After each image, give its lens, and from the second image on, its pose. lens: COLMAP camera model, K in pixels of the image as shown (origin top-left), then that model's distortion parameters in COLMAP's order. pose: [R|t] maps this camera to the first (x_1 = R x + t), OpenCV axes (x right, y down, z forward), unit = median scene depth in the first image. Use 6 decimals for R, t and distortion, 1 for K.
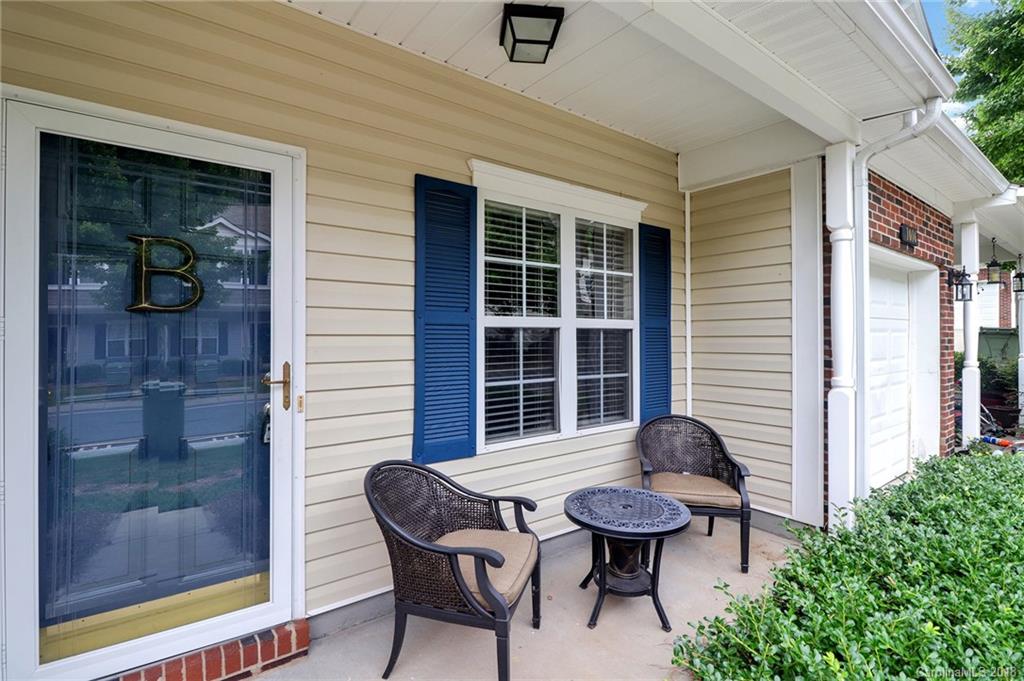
lens RADIAL K [[487.6, 0, 510.9], [0, 487.6, 335.7], [0, 0, 1]] dist [-0.002420, -0.000268]
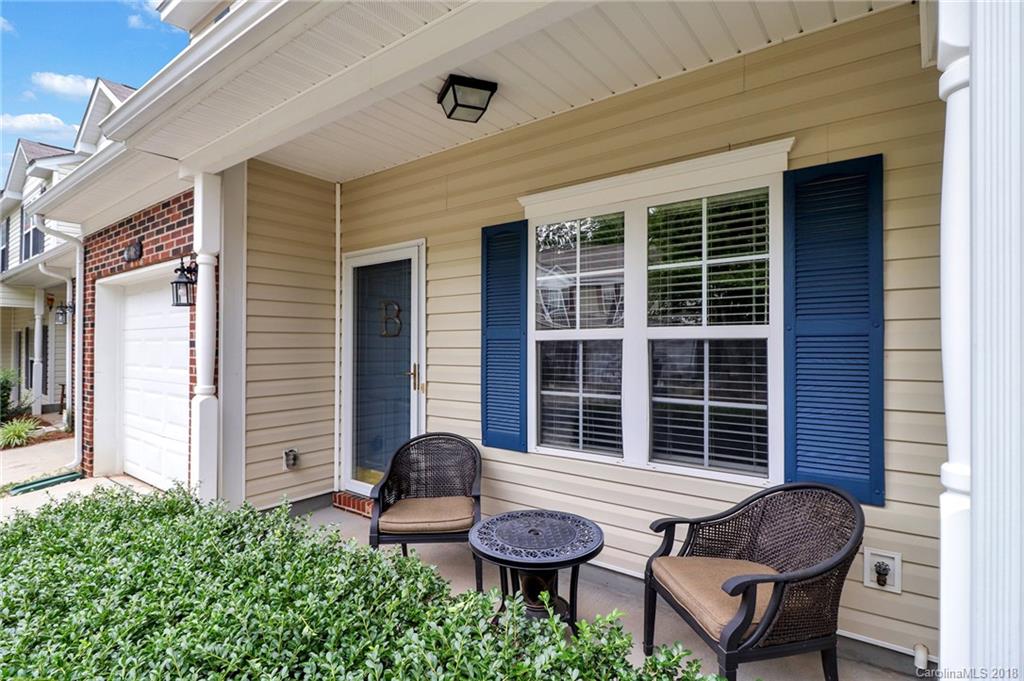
lens RADIAL K [[487.6, 0, 511.2], [0, 487.6, 344.2], [0, 0, 1]] dist [-0.002420, -0.000268]
pose [[0.290148, -0.005620, -0.956965, 0.982586], [0.000887, 0.999984, -0.005604, -0.003060], [0.956981, 0.000777, 0.290148, 0.605890]]
